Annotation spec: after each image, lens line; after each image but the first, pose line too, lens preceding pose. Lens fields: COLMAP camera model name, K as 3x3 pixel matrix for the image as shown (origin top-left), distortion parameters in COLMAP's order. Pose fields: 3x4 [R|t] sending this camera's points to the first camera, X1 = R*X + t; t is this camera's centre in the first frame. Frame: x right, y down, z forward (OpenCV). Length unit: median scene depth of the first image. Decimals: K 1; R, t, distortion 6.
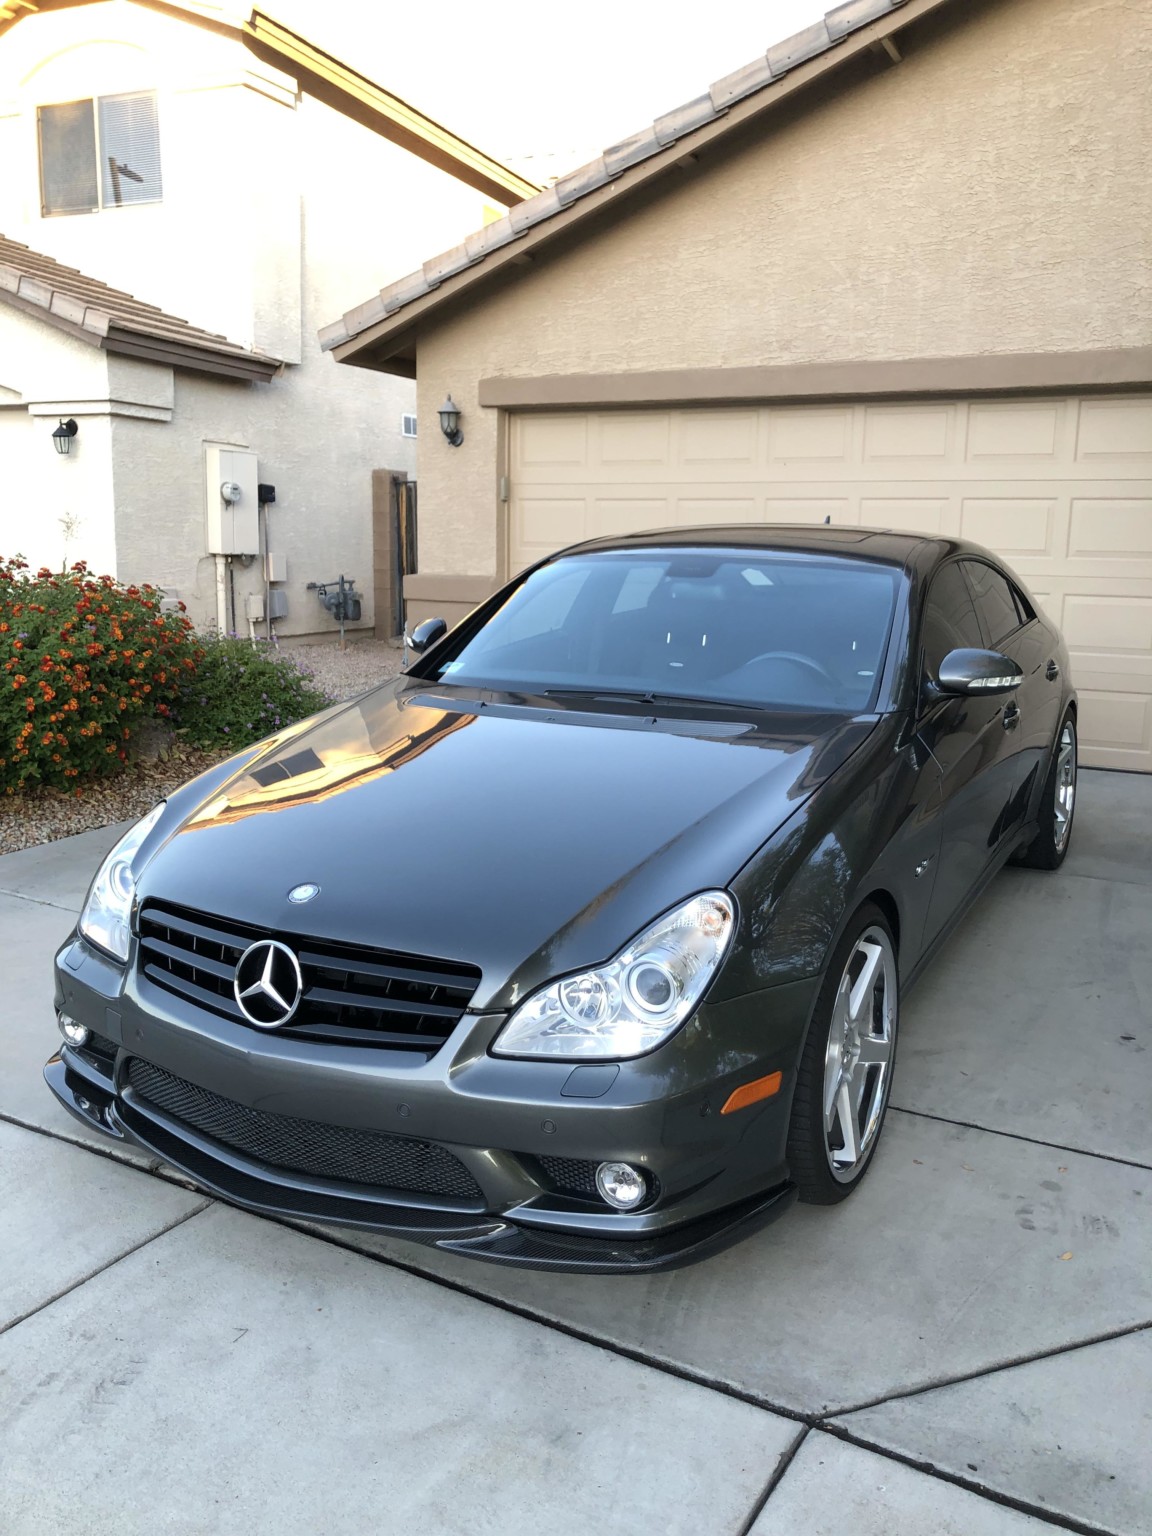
lens RADIAL K [[1263.7, 0, 579.8], [0, 1263.7, 768.1], [0, 0, 1]] dist [0.014428, -0.001075]
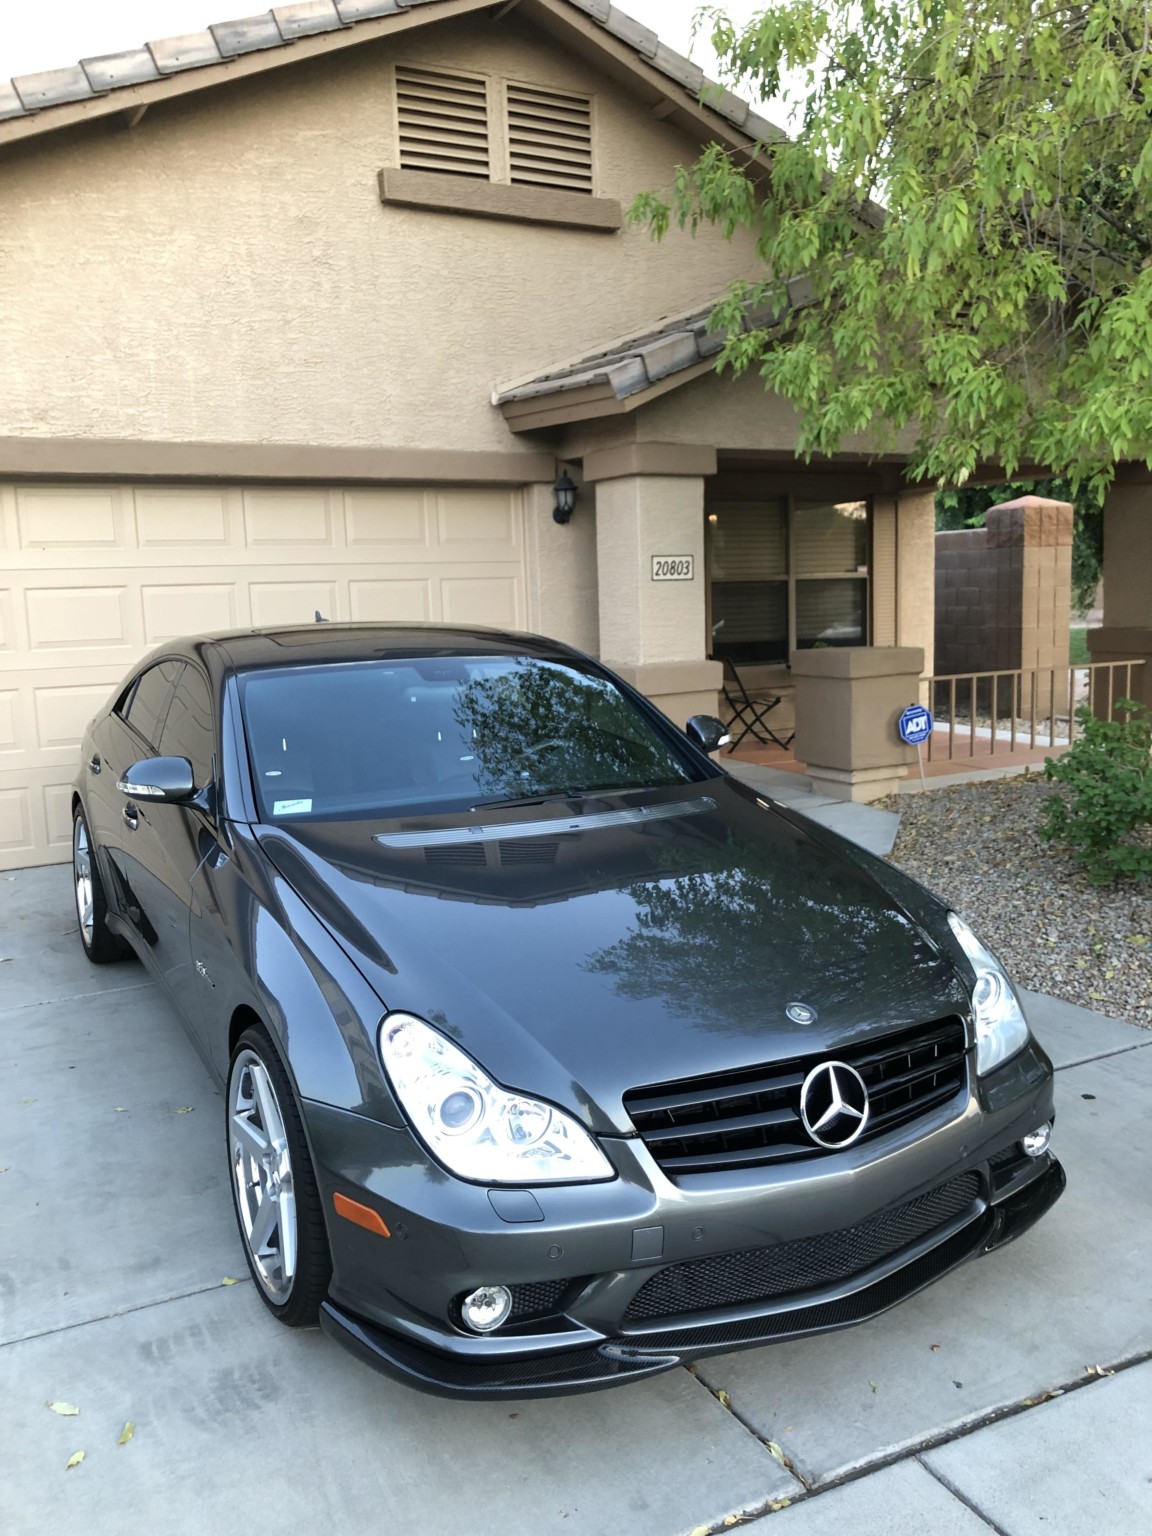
lens RADIAL K [[1263.7, 0, 580.9], [0, 1263.7, 772.1], [0, 0, 1]] dist [0.014428, -0.001075]
pose [[0.555226, -0.155514, 0.817031, -0.394865], [0.185199, 0.980816, 0.060834, -0.080187], [-0.810818, 0.117537, 0.573375, 0.237194]]
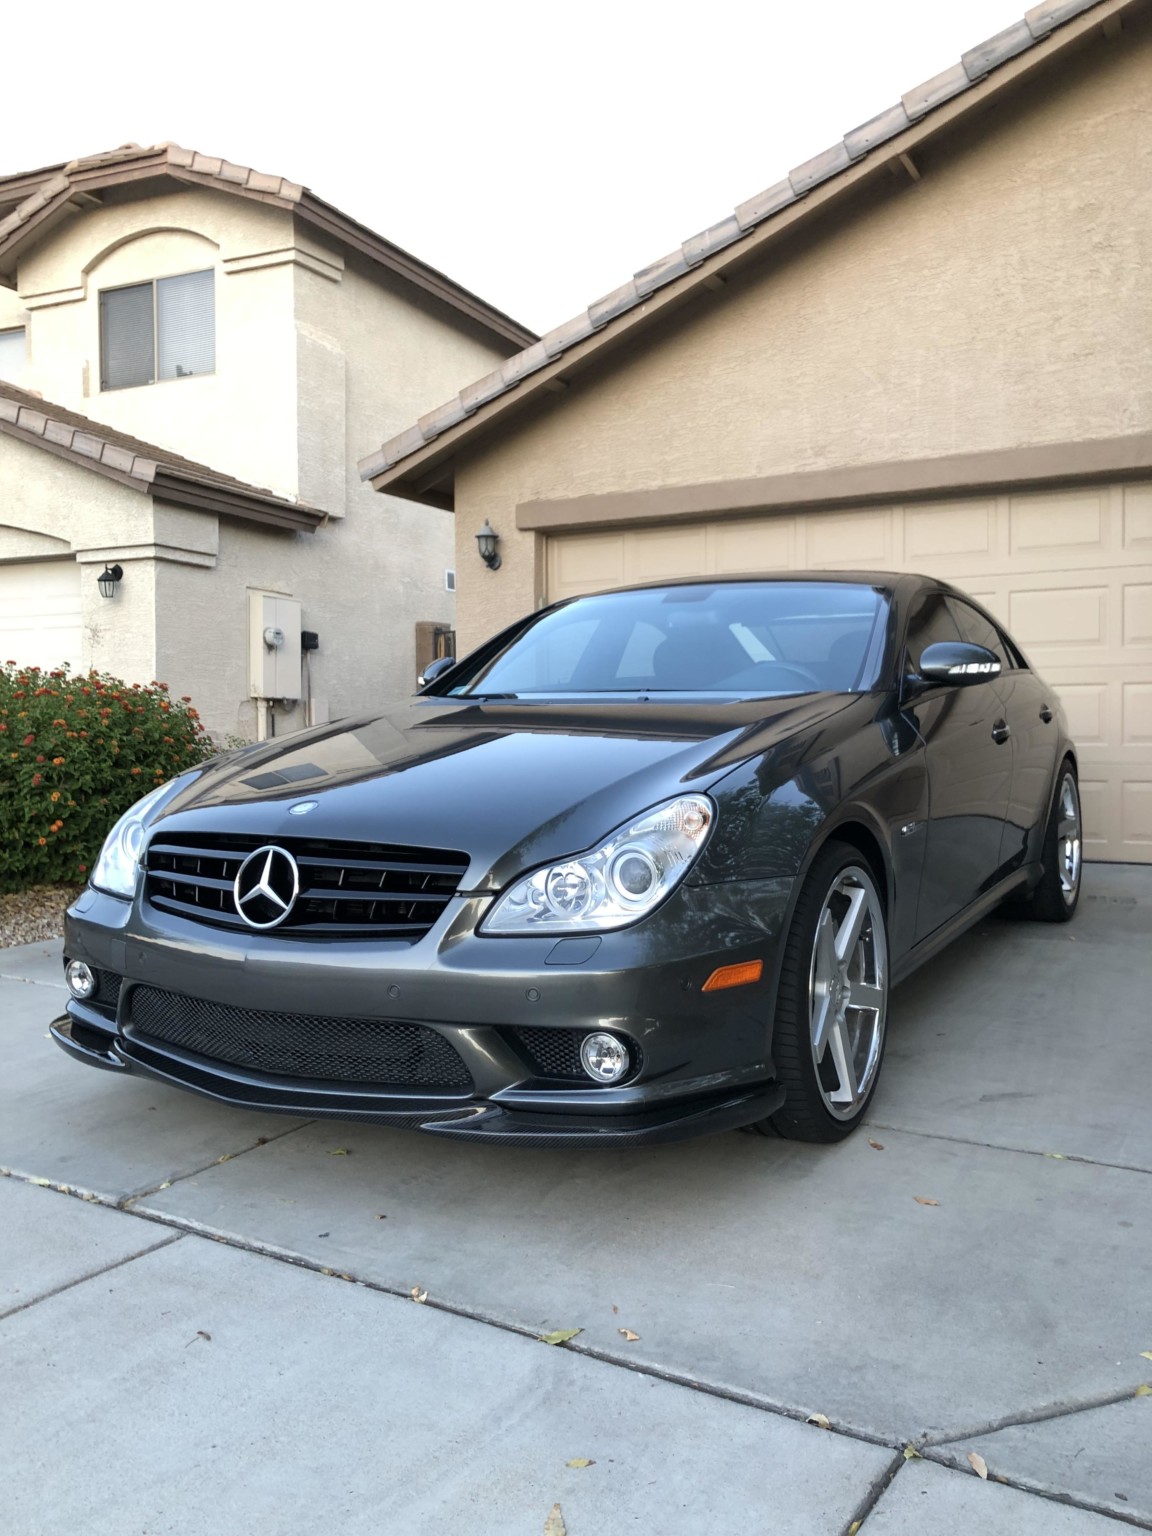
lens RADIAL K [[1263.7, 0, 588.2], [0, 1263.7, 769.5], [0, 0, 1]] dist [0.014428, -0.001075]
pose [[0.999257, -0.022517, -0.031267, 0.005467], [0.017666, 0.988892, -0.147580, 0.060986], [0.034243, 0.146918, 0.988556, 0.044912]]
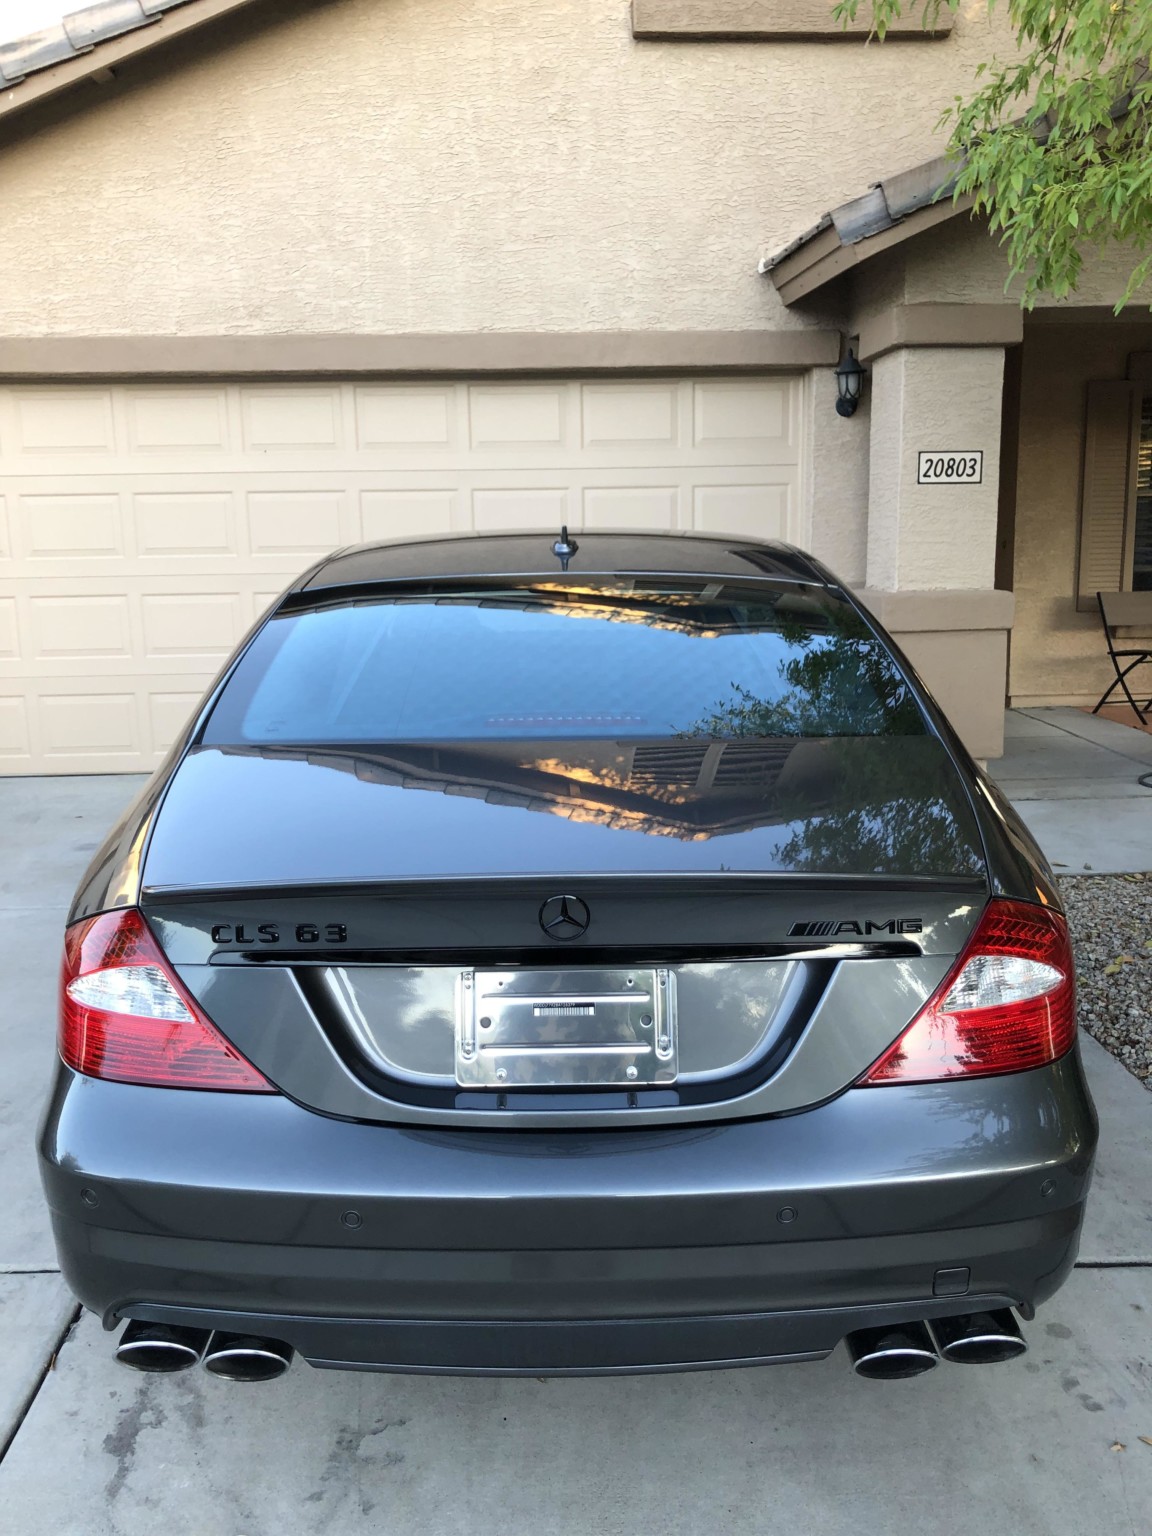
lens RADIAL K [[1263.7, 0, 574.0], [0, 1263.7, 764.8], [0, 0, 1]] dist [0.014428, -0.001075]
pose [[0.871821, -0.120729, 0.474713, -0.095257], [0.117926, 0.992377, 0.035809, -0.038156], [-0.475418, 0.024762, 0.879412, 0.162372]]
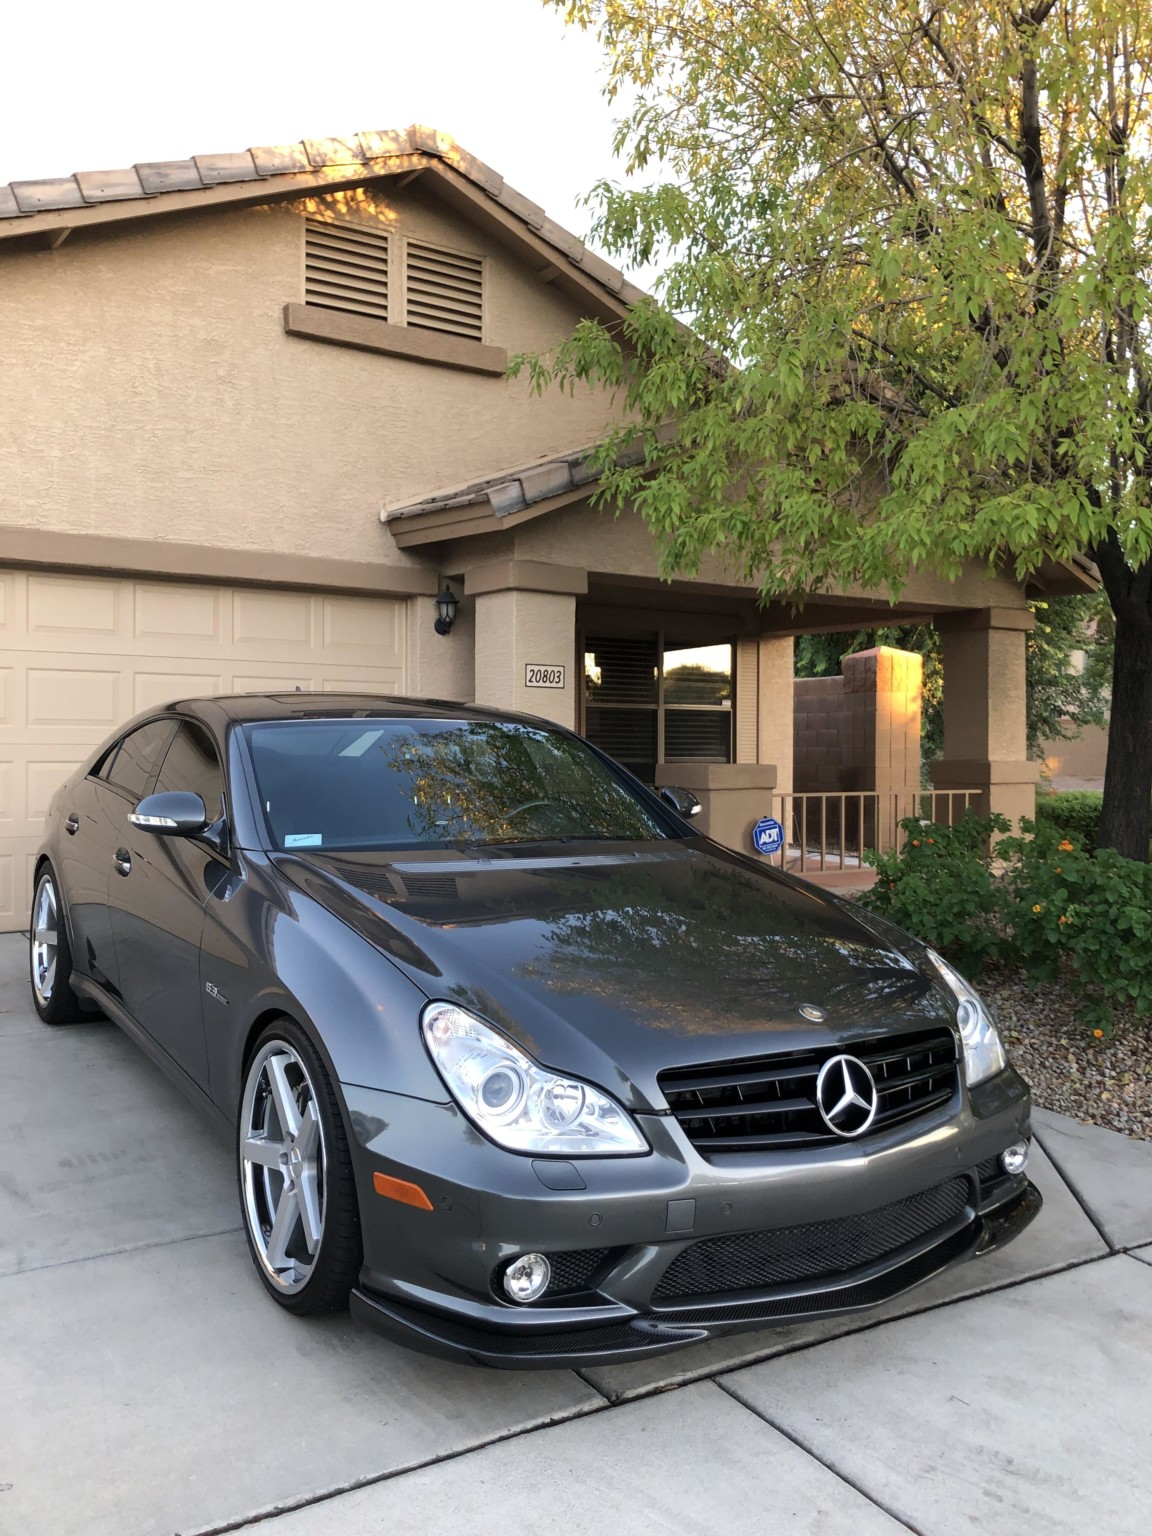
lens RADIAL K [[1263.7, 0, 580.4], [0, 1263.7, 764.3], [0, 0, 1]] dist [0.014428, -0.001075]
pose [[0.479900, -0.028714, 0.876853, -0.434945], [0.153402, 0.986814, -0.051642, -0.030564], [-0.863808, 0.159294, 0.477976, 0.208364]]
